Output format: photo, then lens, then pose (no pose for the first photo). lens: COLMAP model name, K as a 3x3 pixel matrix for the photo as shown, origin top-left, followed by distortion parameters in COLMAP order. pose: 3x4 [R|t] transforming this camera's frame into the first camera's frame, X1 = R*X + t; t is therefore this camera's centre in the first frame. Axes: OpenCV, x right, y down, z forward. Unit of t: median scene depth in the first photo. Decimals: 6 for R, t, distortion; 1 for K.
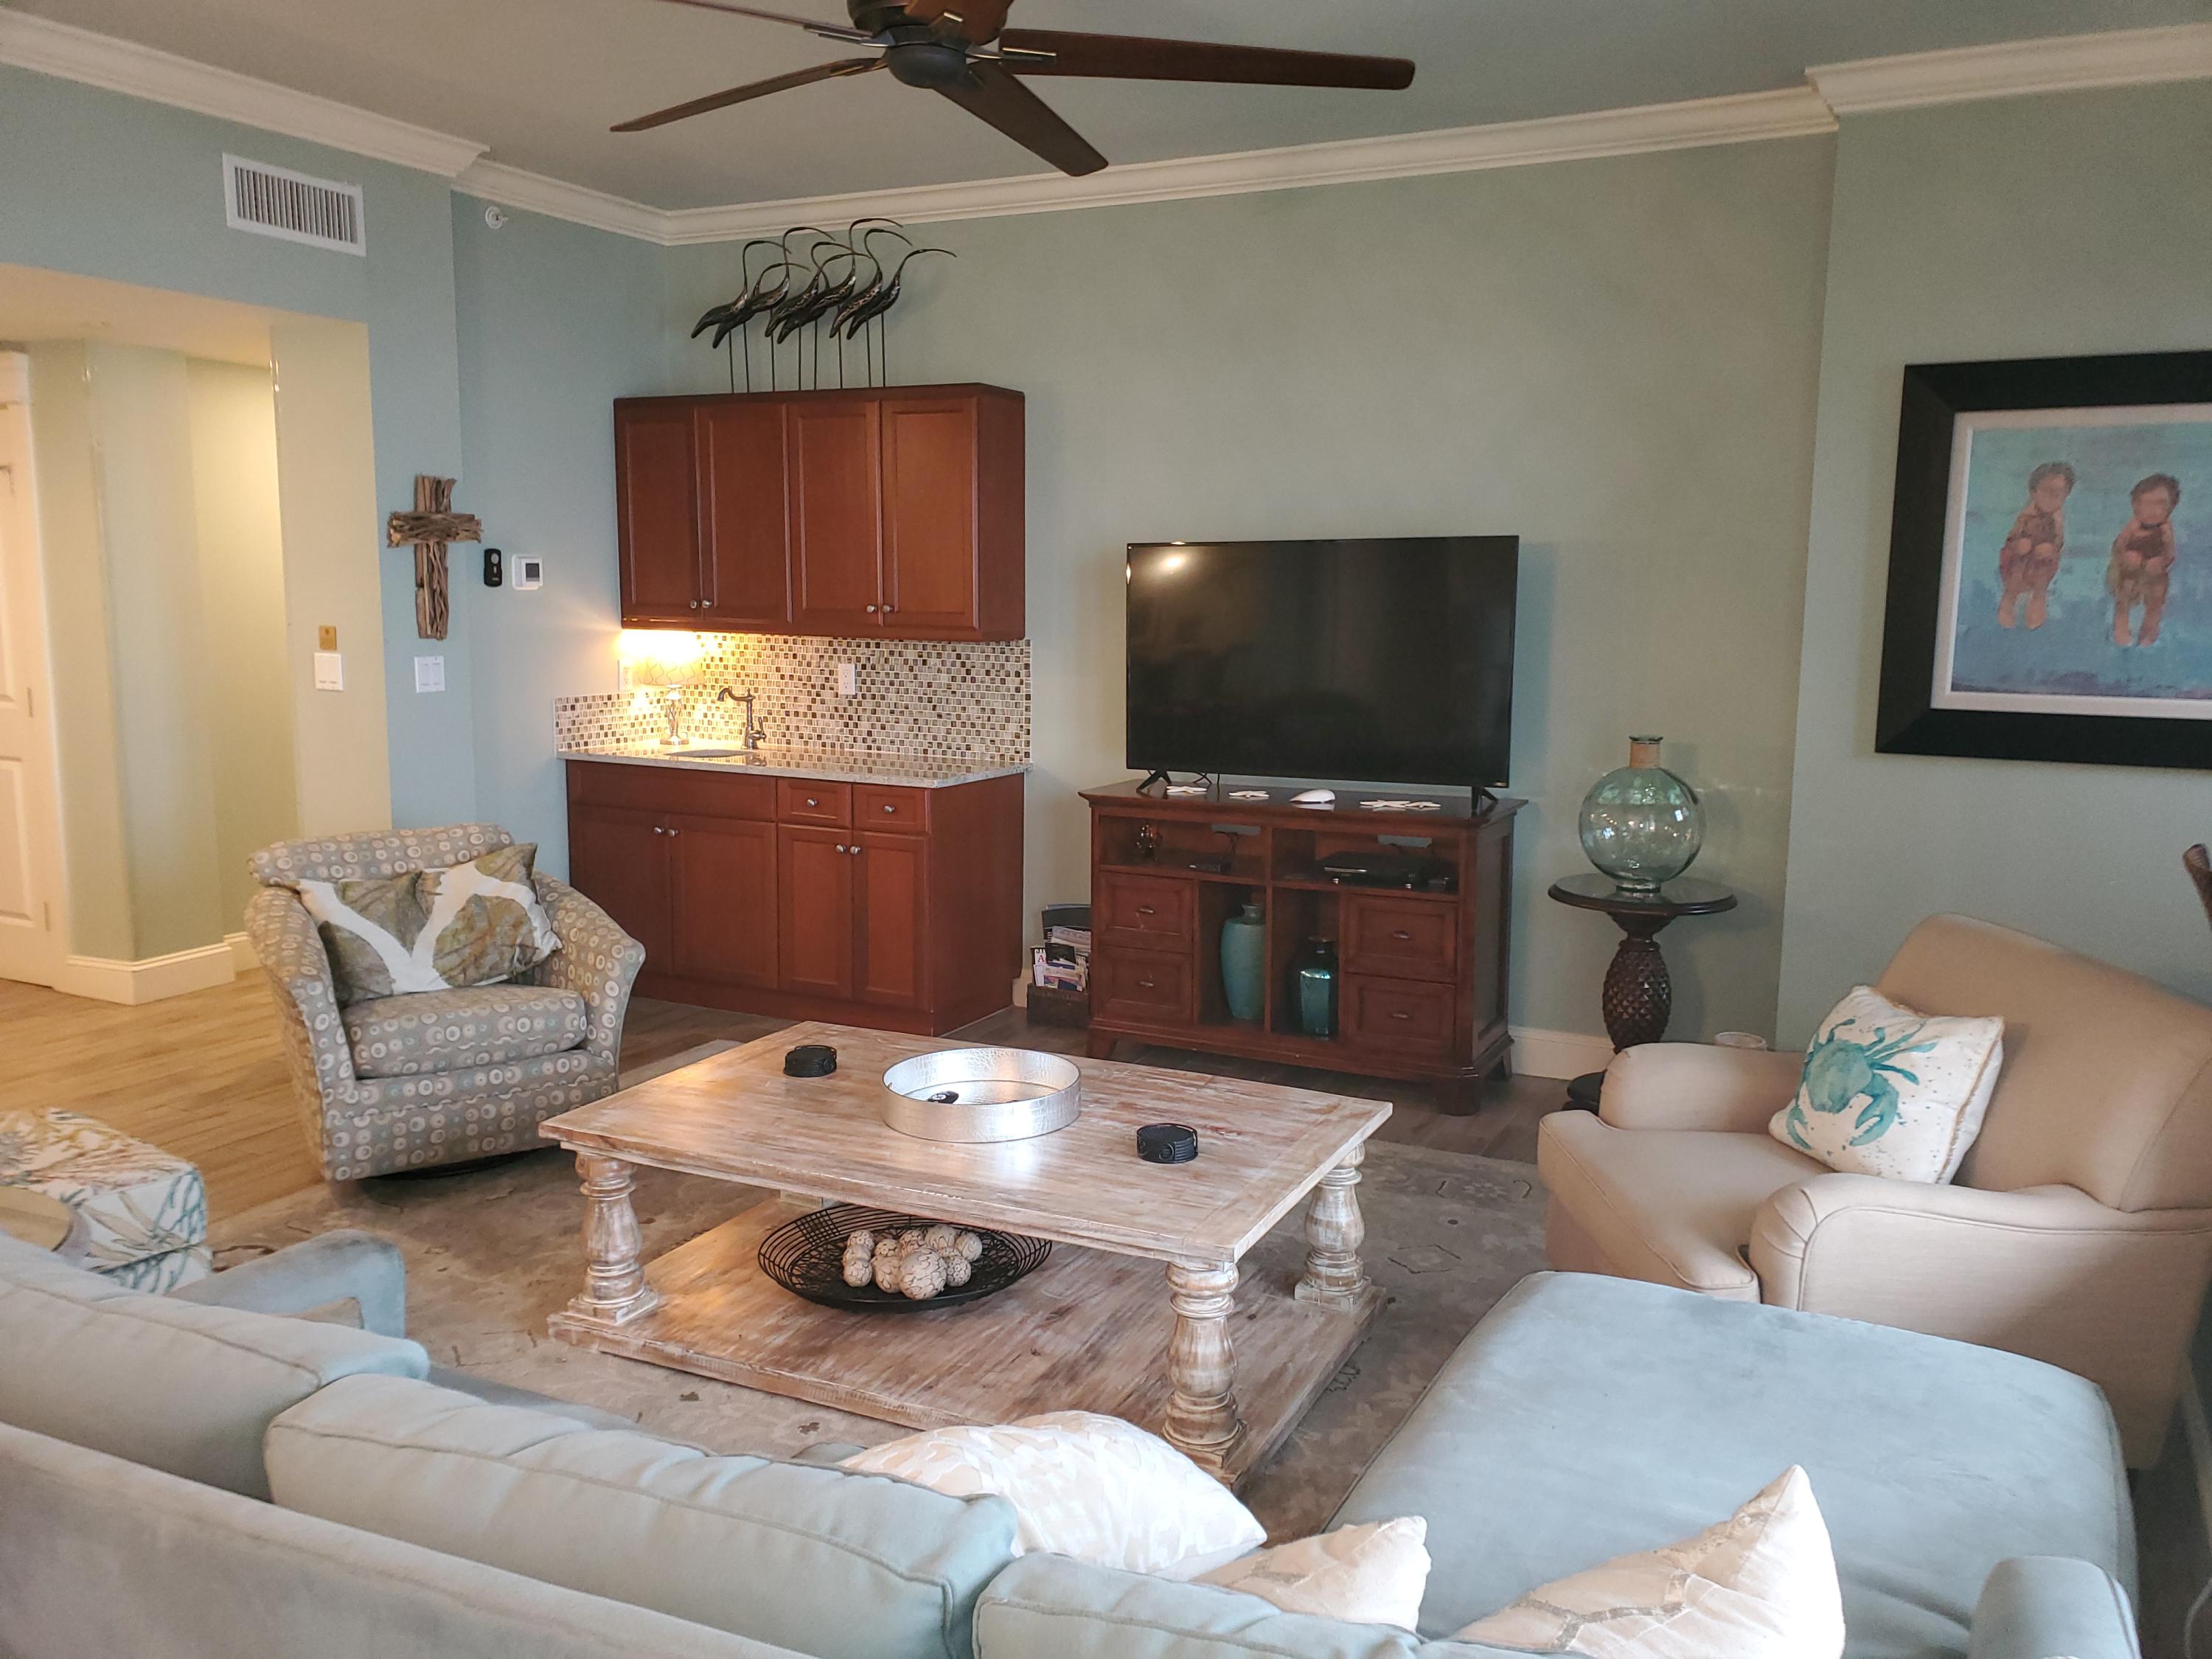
lens RADIAL K [[1655.8, 0, 1106.0], [0, 1655.8, 829.5], [0, 0, 1]] dist [0.011637, -0.005958]
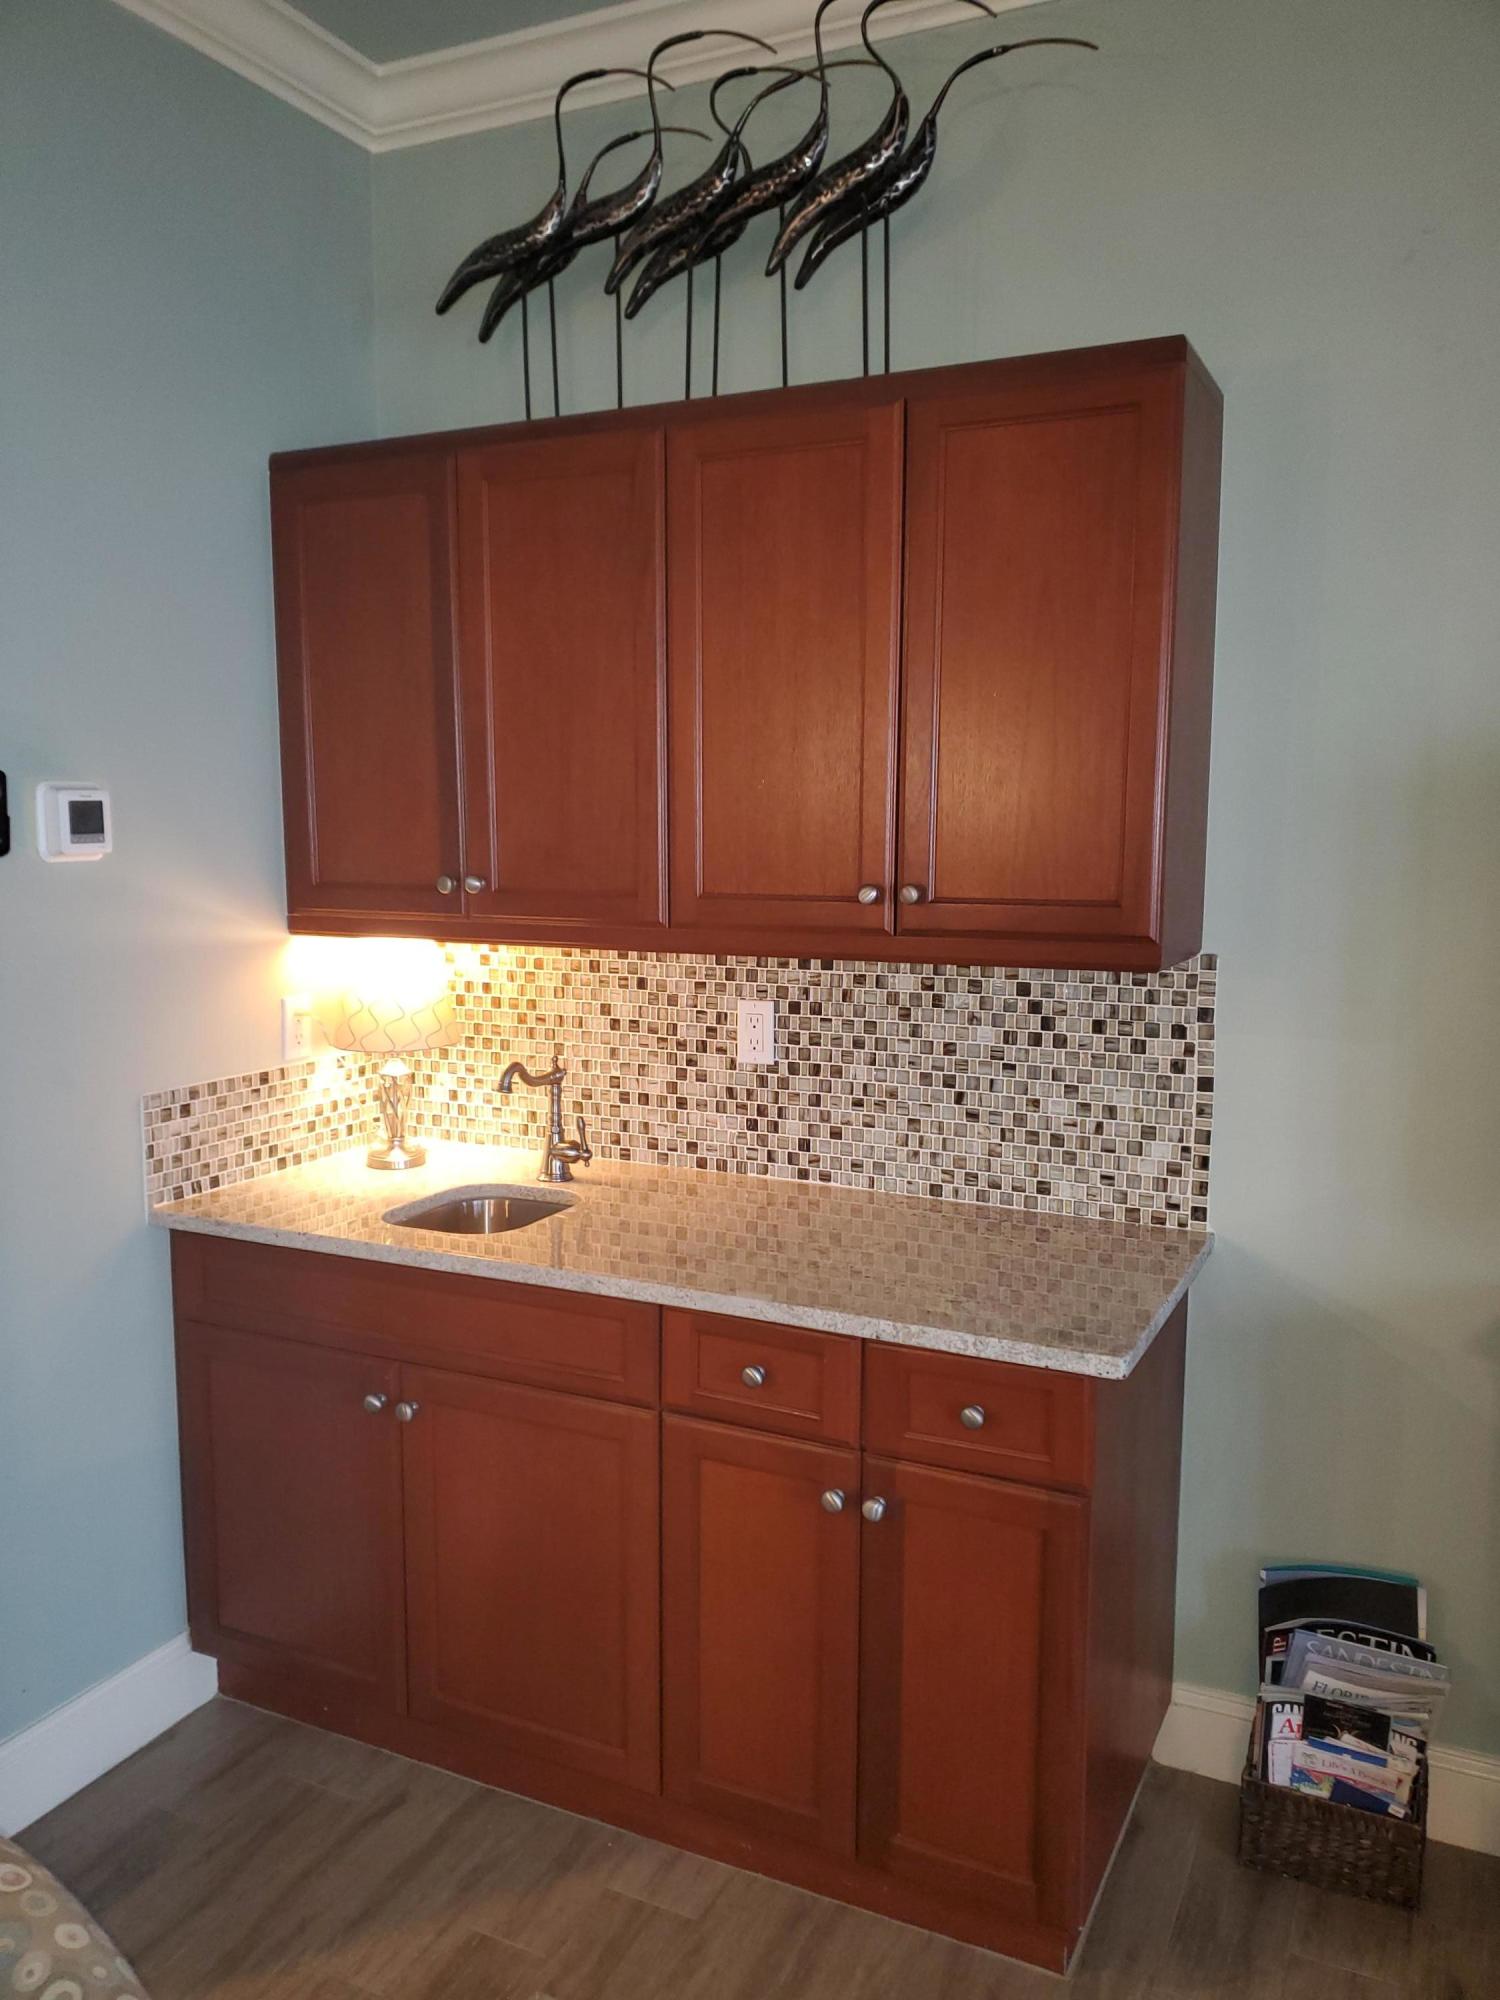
lens RADIAL K [[1815.5, 0, 750.0], [0, 1815.5, 1000.0], [0, 0, 1]] dist [0.046099, -0.014410]
pose [[0.999243, -0.013774, -0.036387, -0.144051], [0.011957, 0.998692, -0.049704, -0.076664], [0.037024, 0.049232, 0.998101, 0.492471]]
